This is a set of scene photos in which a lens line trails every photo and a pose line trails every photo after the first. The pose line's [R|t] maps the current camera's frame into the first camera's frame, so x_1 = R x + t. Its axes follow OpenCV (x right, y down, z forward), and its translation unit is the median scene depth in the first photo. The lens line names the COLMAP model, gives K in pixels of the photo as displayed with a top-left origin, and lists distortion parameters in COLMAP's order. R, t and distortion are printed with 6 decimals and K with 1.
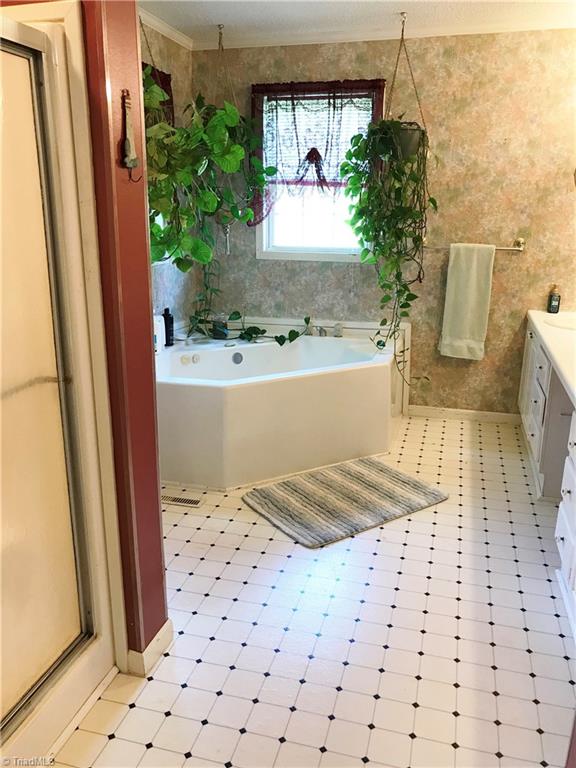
lens RADIAL K [[622.6, 0, 285.1], [0, 622.6, 384.0], [0, 0, 1]] dist [0.007166, -0.016031]
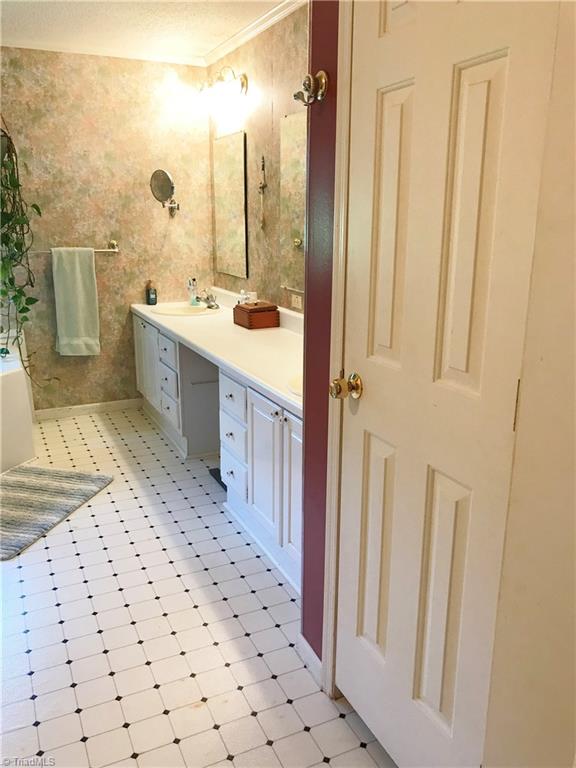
lens RADIAL K [[622.6, 0, 292.6], [0, 622.6, 383.1], [0, 0, 1]] dist [0.007166, -0.016031]
pose [[0.751670, -0.174715, 0.635977, -0.137134], [0.182912, 0.981673, 0.053499, 0.014551], [-0.633669, 0.076114, 0.769851, -0.040172]]
